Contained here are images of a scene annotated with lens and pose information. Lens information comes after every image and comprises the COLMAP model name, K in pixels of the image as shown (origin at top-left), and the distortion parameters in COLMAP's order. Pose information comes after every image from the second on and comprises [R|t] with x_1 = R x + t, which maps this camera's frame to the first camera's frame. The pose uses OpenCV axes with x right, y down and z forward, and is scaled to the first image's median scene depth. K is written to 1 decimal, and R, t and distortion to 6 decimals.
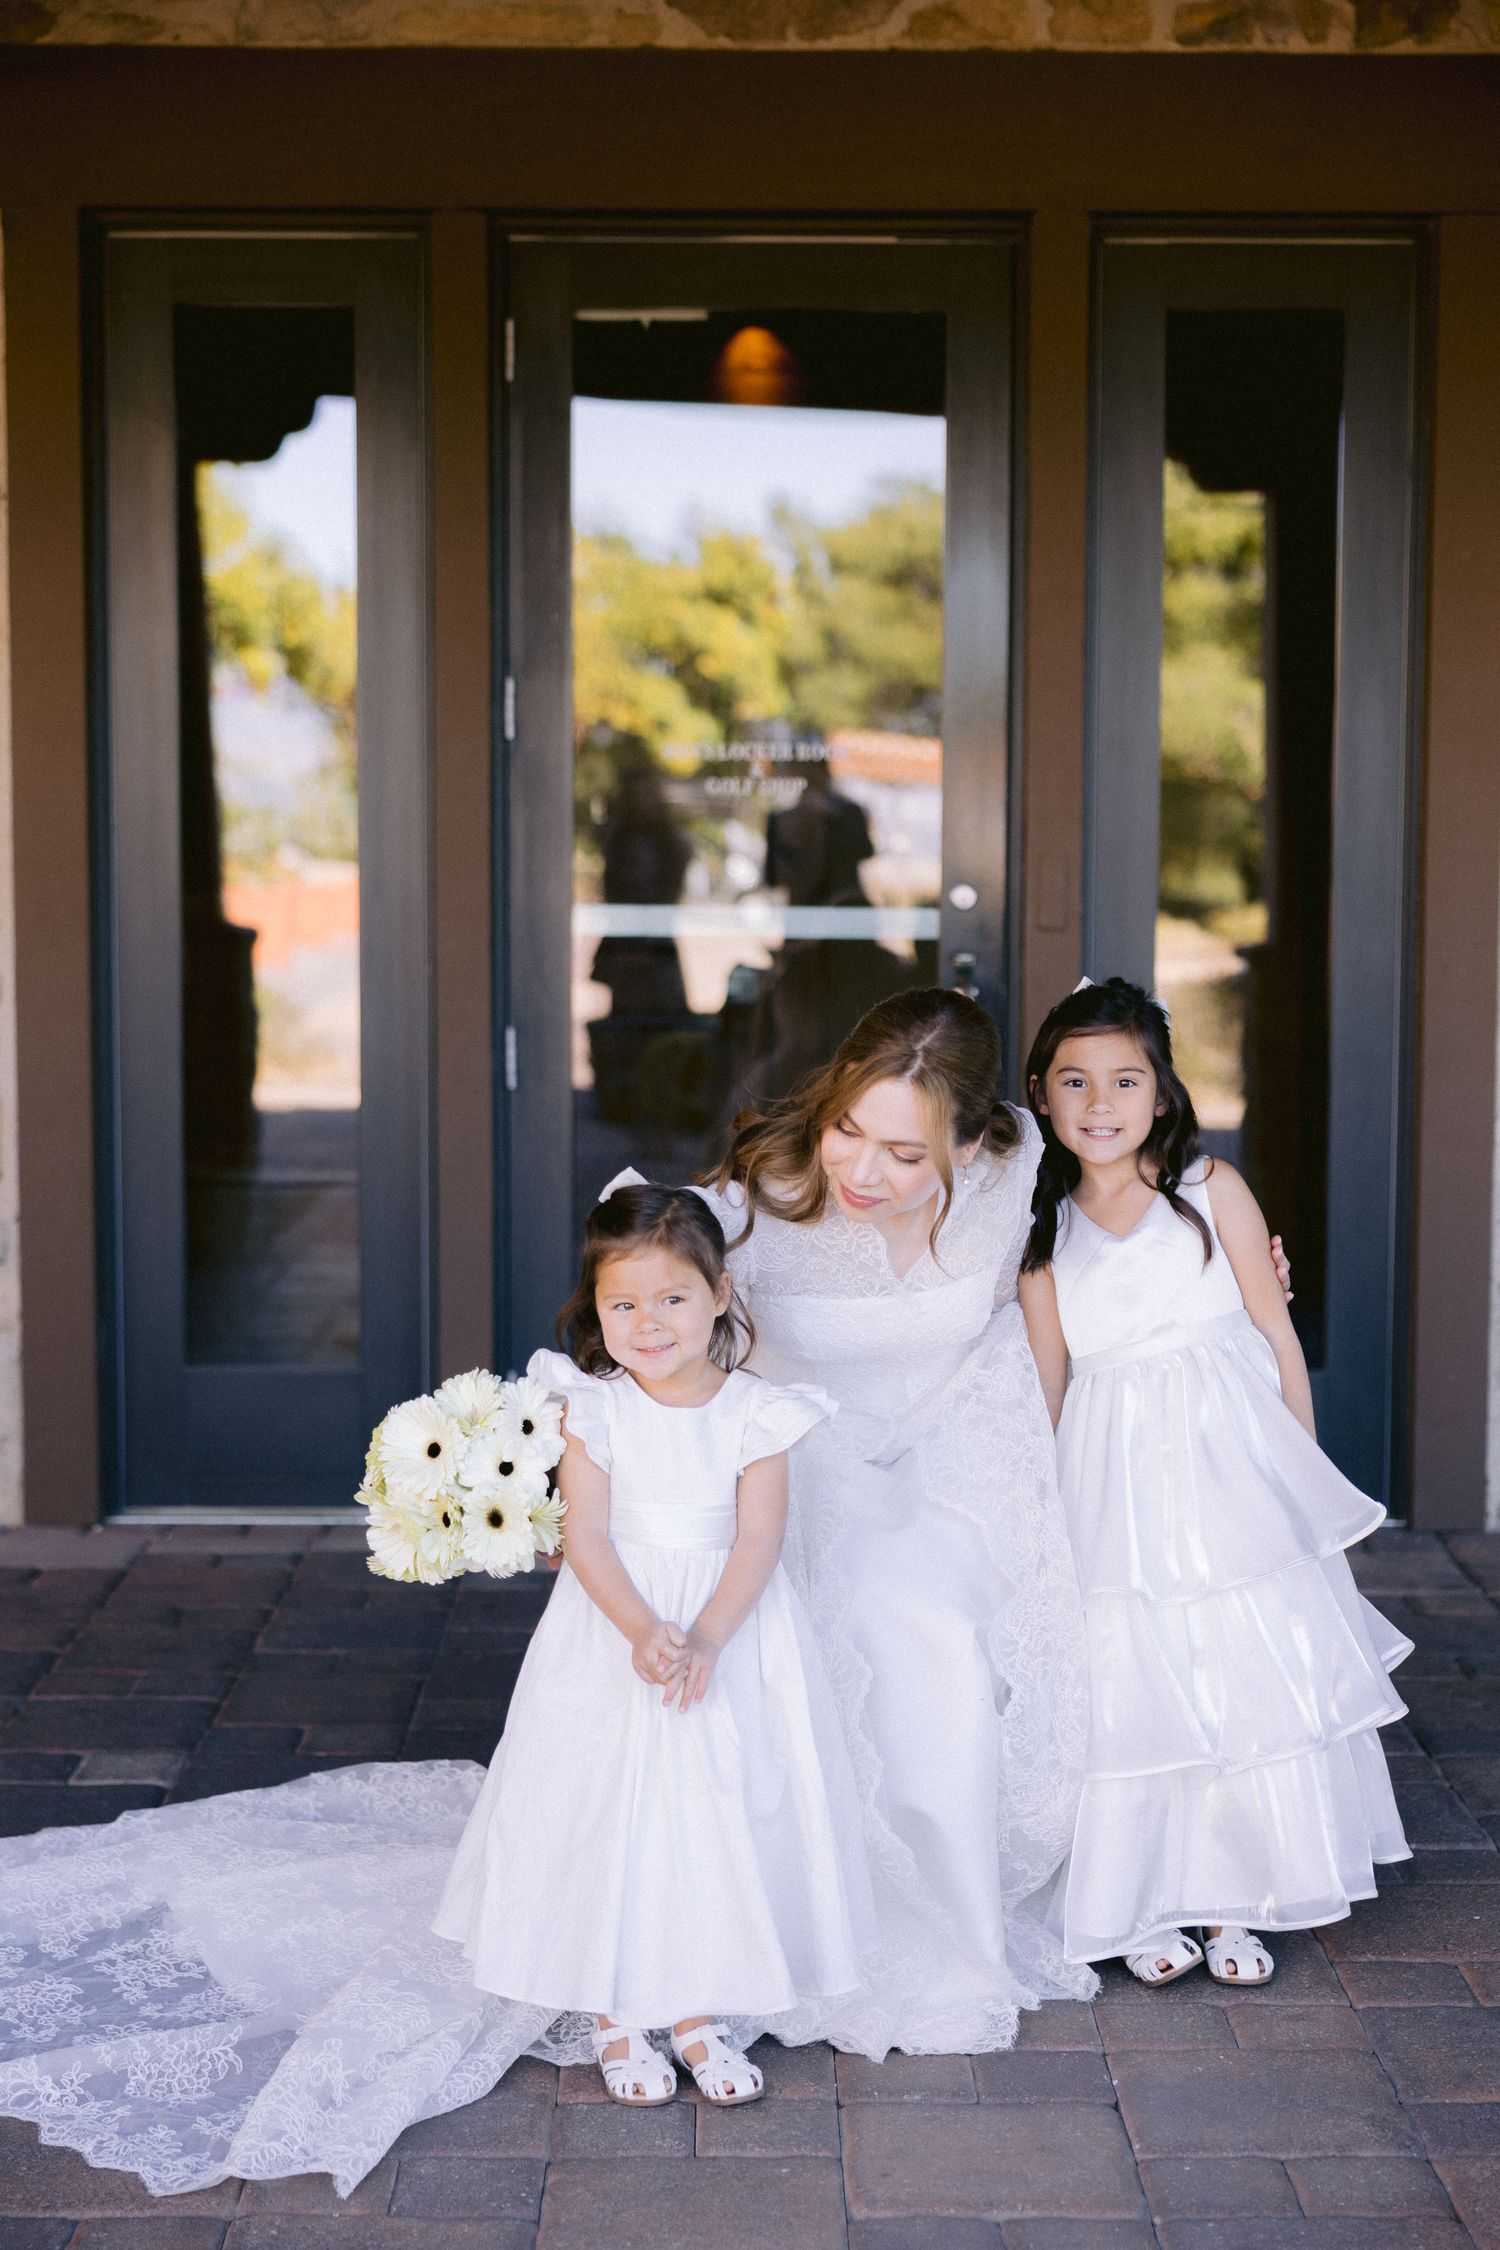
lens RADIAL K [[3488.9, 0, 772.5], [0, 3488.9, 1173.7], [0, 0, 1]] dist [0.000953, 0.000000]
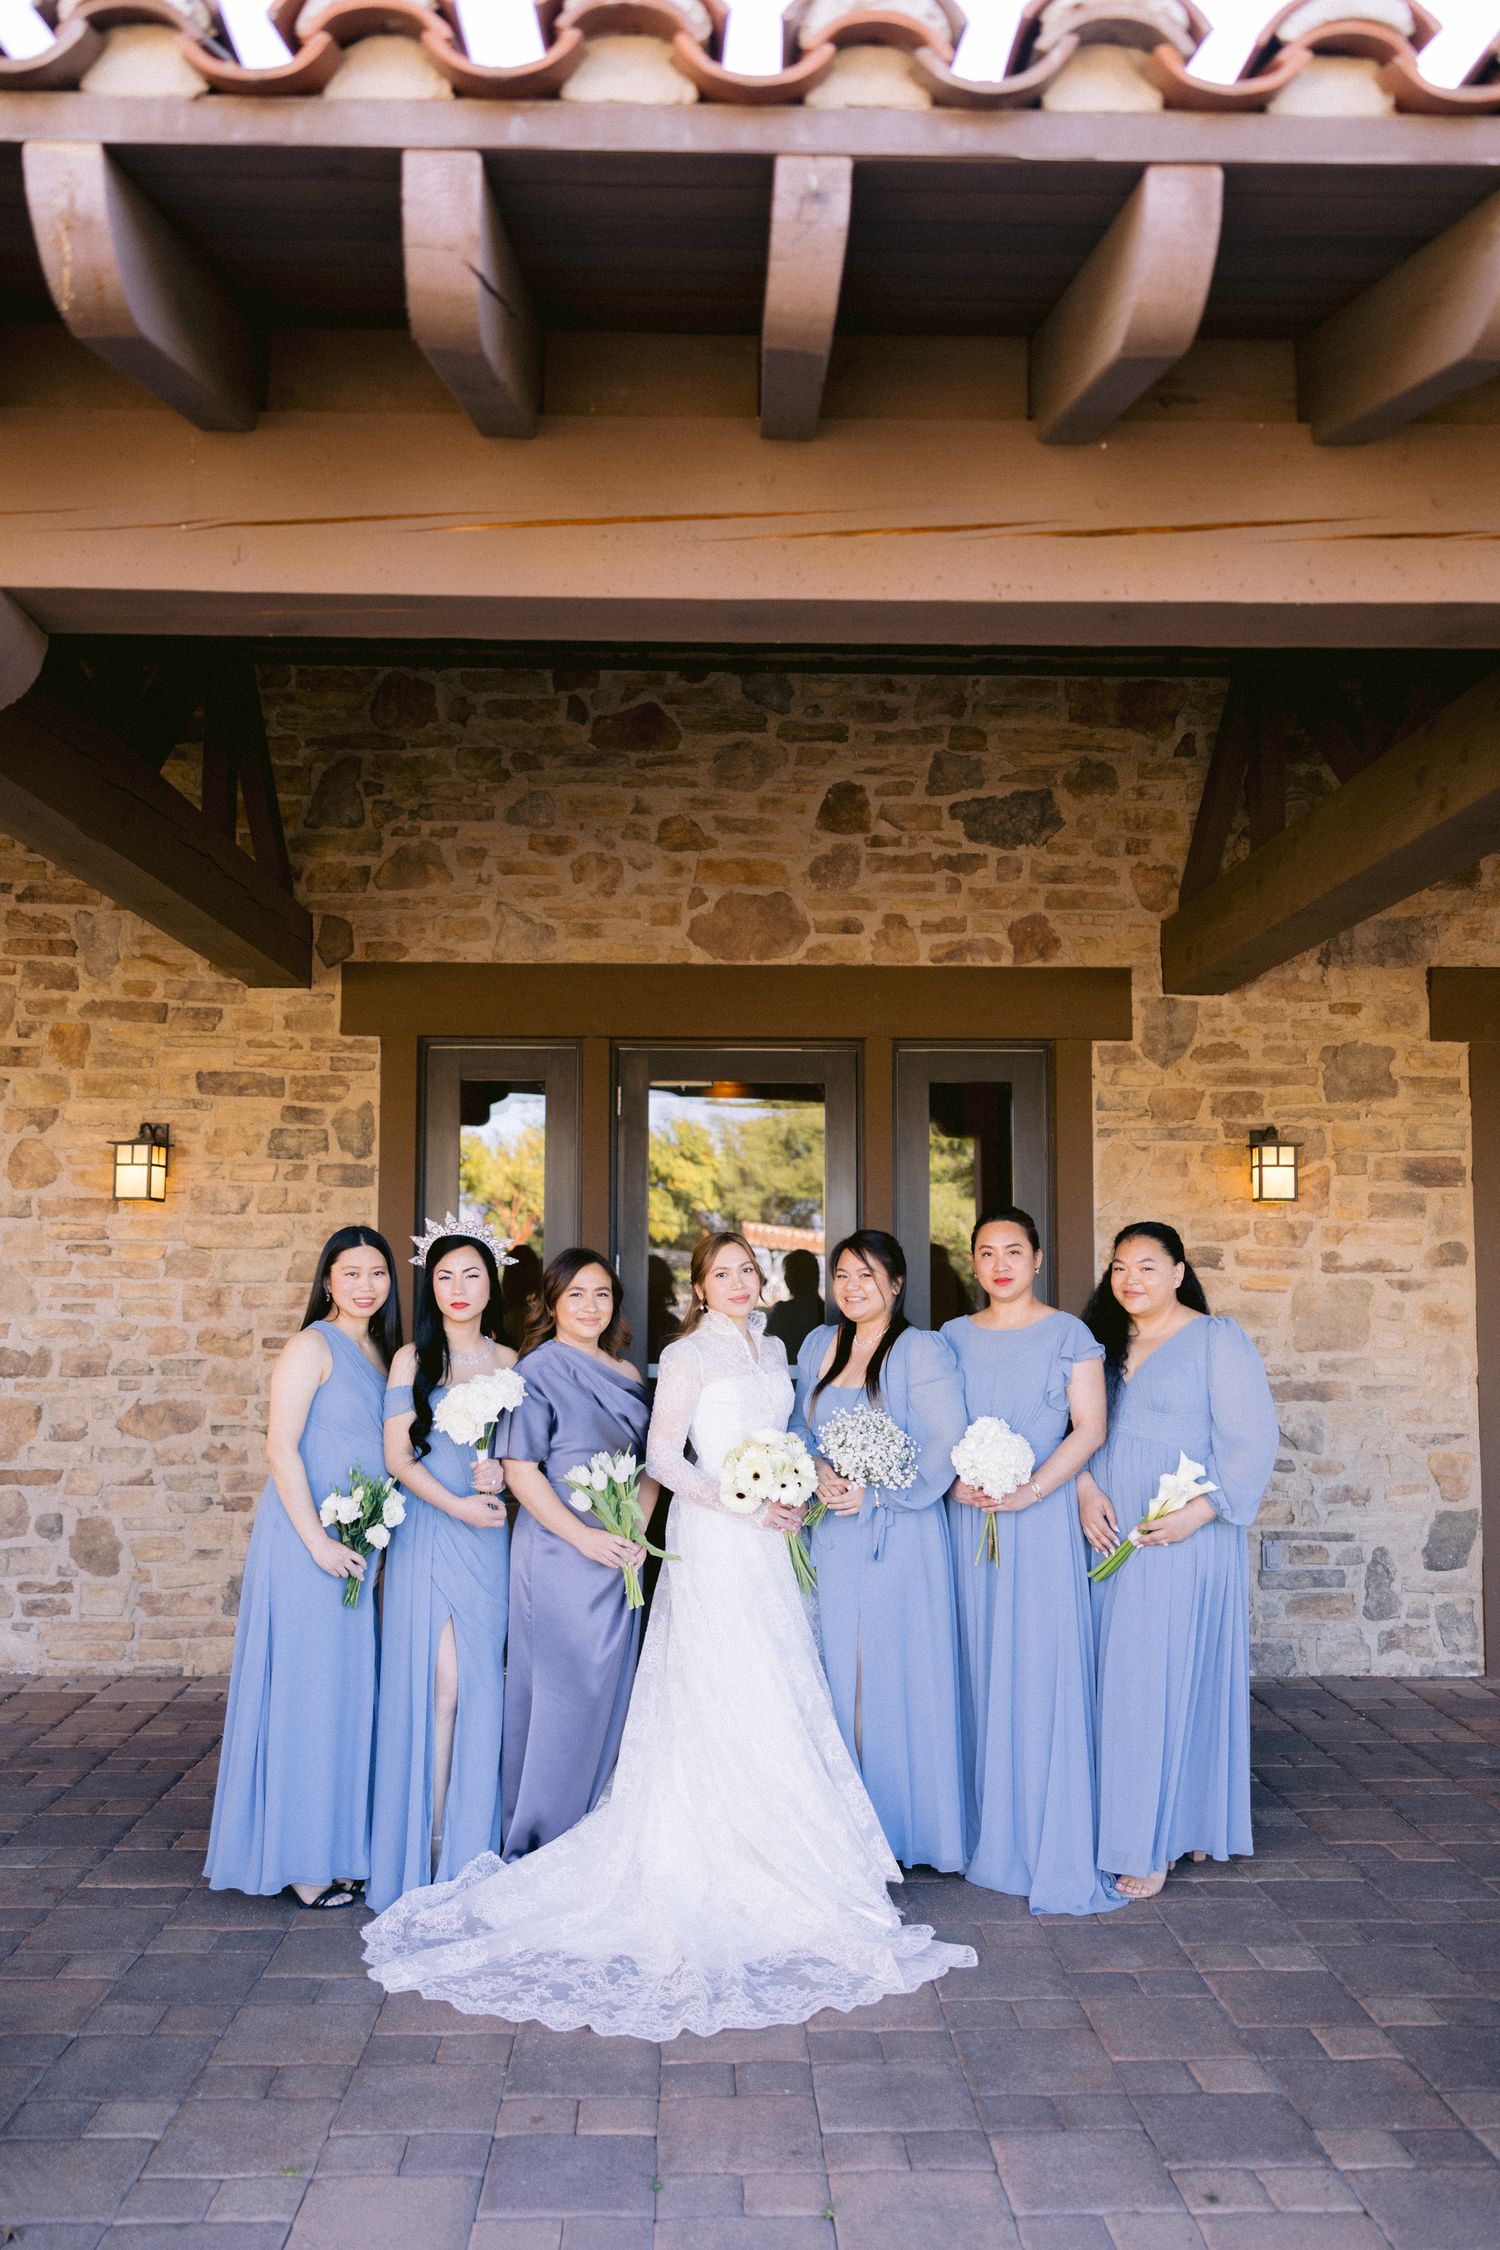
lens RADIAL K [[1857.8, 0, 747.4], [0, 1857.8, 1132.3], [0, 0, 1]] dist [-0.006412, 0.007183]
pose [[0.999837, -0.000100, 0.018049, -0.018065], [0.003206, 0.985066, -0.172150, -0.023670], [-0.017763, 0.172180, 0.984905, -0.107290]]
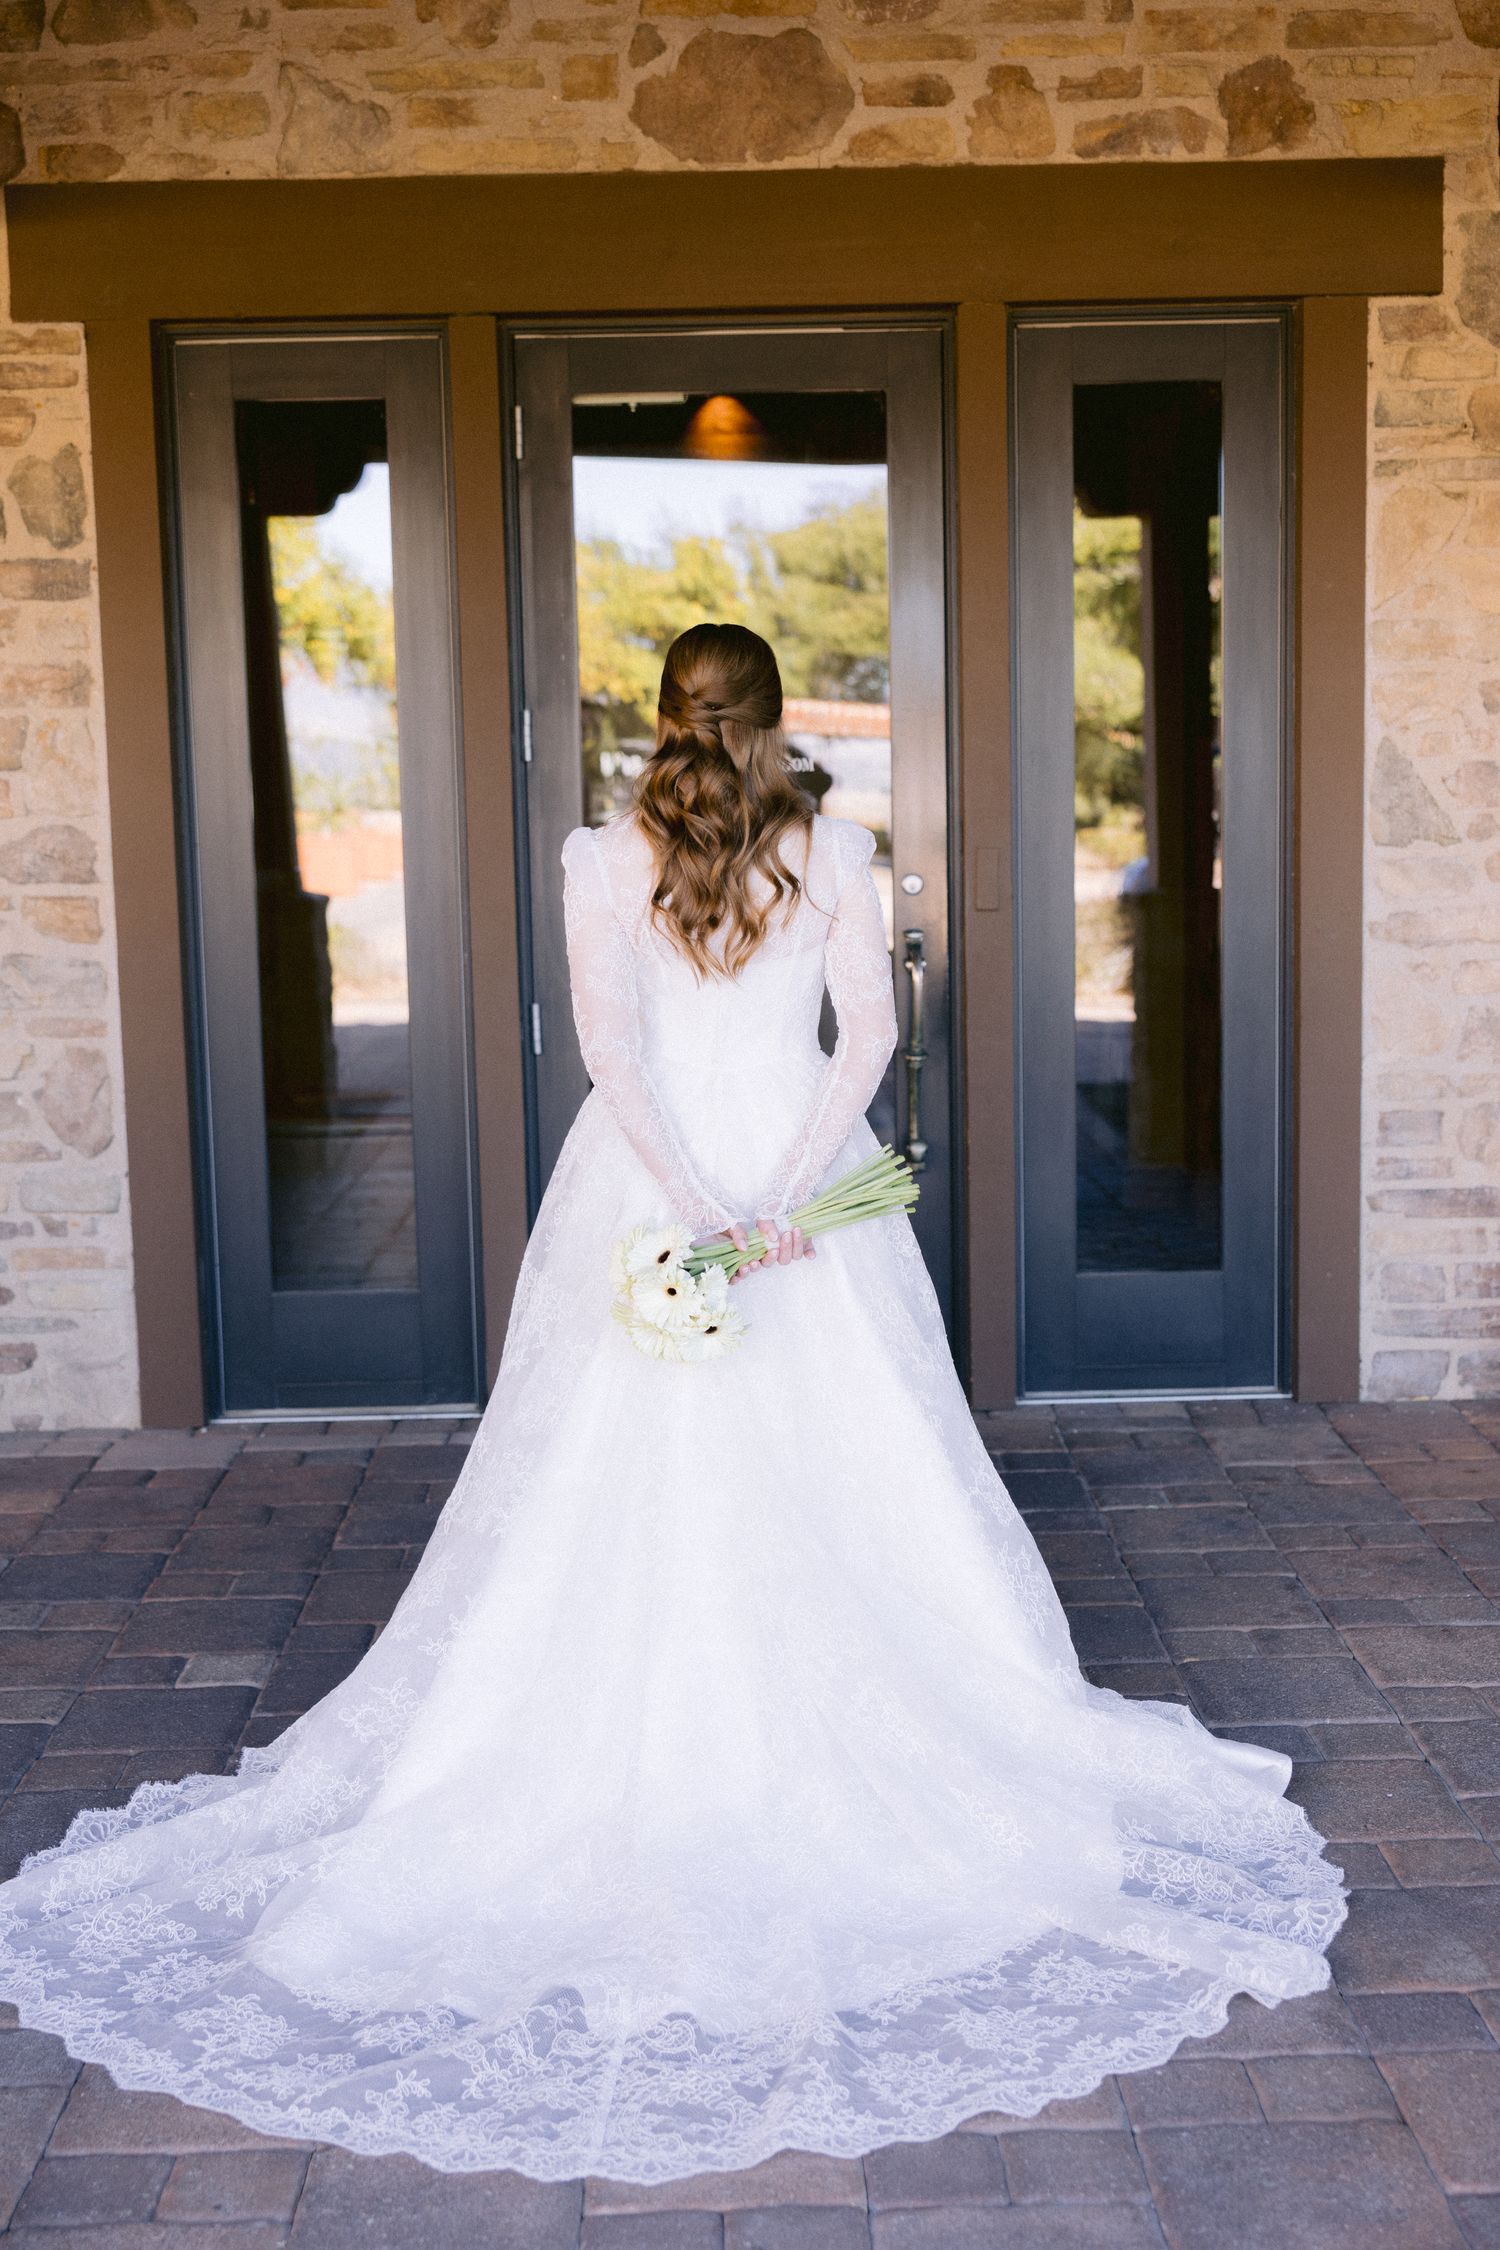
lens RADIAL K [[2728.9, 0, 749.4], [0, 2728.9, 1127.8], [0, 0, 1]] dist [0.007595, 0.000000]
pose [[0.999670, -0.025676, 0.000310, -0.003367], [0.025654, 0.999181, 0.031287, -0.027777], [-0.001113, -0.031269, 0.999510, 0.067894]]
